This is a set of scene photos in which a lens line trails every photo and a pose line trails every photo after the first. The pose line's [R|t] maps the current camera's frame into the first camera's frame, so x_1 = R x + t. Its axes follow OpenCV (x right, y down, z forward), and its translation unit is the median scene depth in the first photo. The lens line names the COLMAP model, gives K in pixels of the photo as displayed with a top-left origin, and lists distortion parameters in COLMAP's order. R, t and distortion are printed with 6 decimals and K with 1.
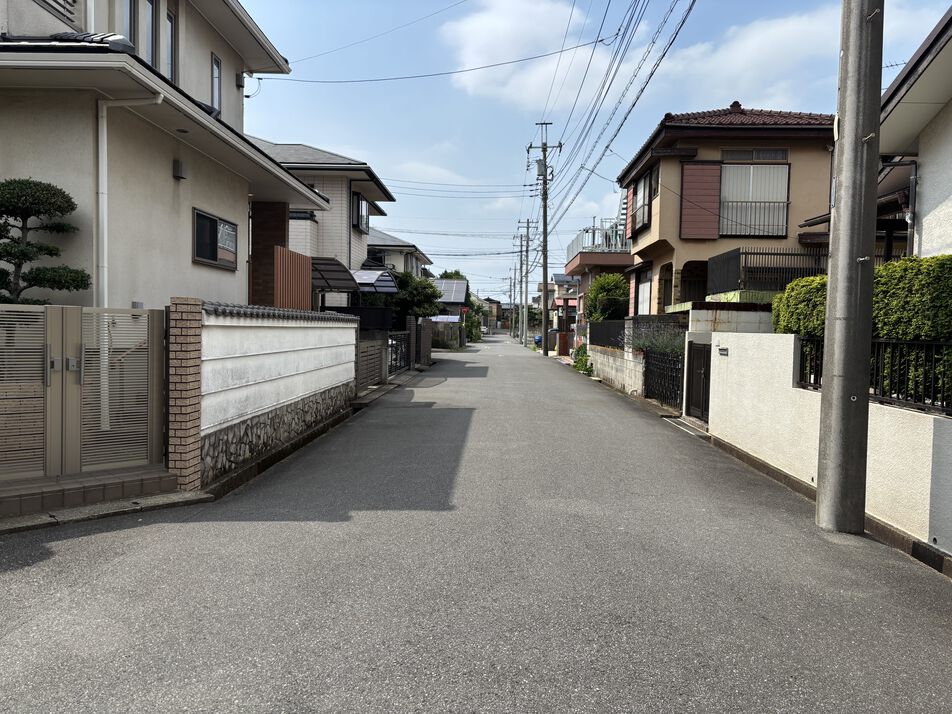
lens RADIAL K [[722.4, 0, 476.0], [0, 722.4, 357.0], [0, 0, 1]] dist [-0.000126, -0.000112]
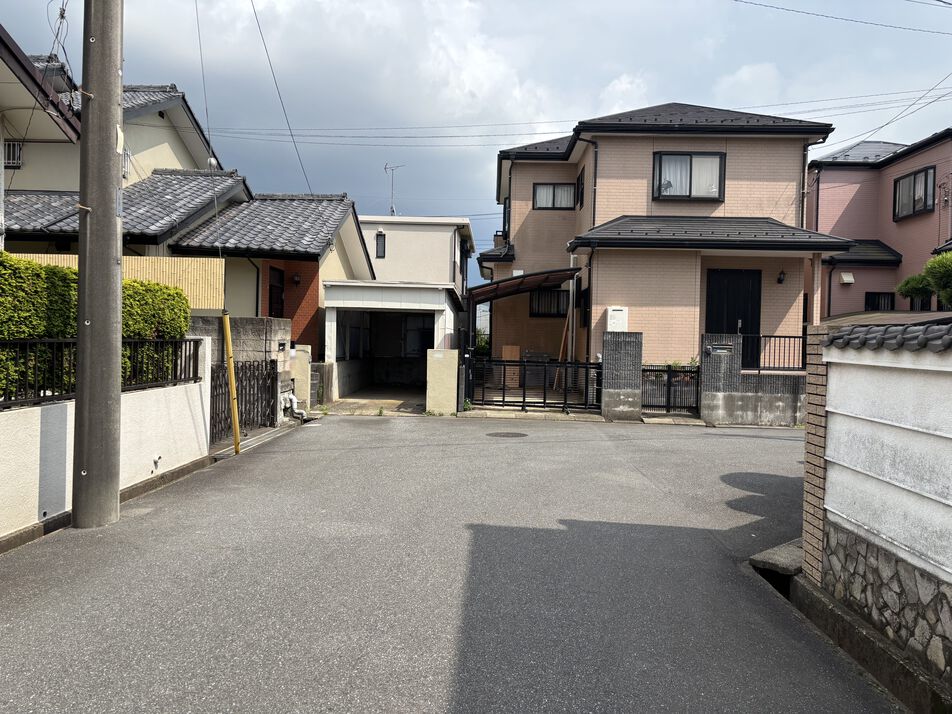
lens RADIAL K [[722.4, 0, 476.0], [0, 722.4, 357.0], [0, 0, 1]] dist [-0.000126, -0.000112]
pose [[-0.998803, -0.048900, -0.000737, -0.028371], [-0.048841, 0.996585, 0.066583, -0.084256], [-0.002521, 0.066539, -0.997781, 1.815806]]
